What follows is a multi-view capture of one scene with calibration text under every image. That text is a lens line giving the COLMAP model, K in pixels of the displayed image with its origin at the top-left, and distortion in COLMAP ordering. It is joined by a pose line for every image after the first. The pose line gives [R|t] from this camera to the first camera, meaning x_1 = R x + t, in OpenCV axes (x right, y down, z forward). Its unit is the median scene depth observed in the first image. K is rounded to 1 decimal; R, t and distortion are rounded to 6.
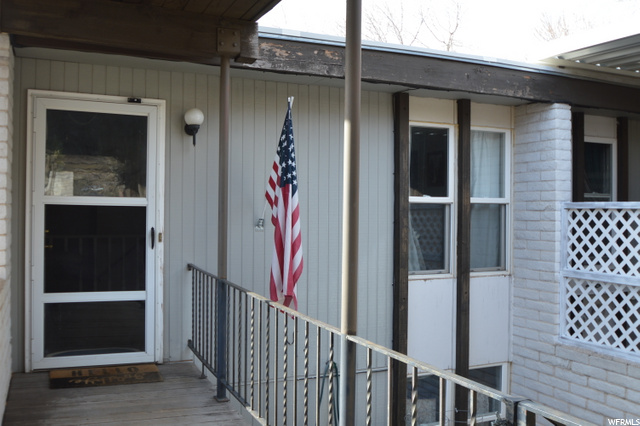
lens RADIAL K [[603.7, 0, 320.0], [0, 603.7, 213.0], [0, 0, 1]] dist [-0.067546, 0.010832]
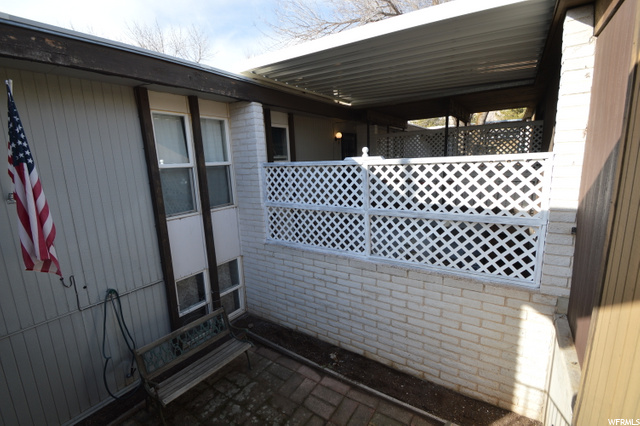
lens RADIAL K [[285.6, 0, 315.1], [0, 285.6, 213.1], [0, 0, 1]] dist [0.019706, -0.020329]
pose [[0.850102, -0.138494, 0.508080, 0.102504], [0.049126, 0.981448, 0.185330, -0.022530], [-0.524321, -0.132590, 0.841134, 0.215635]]
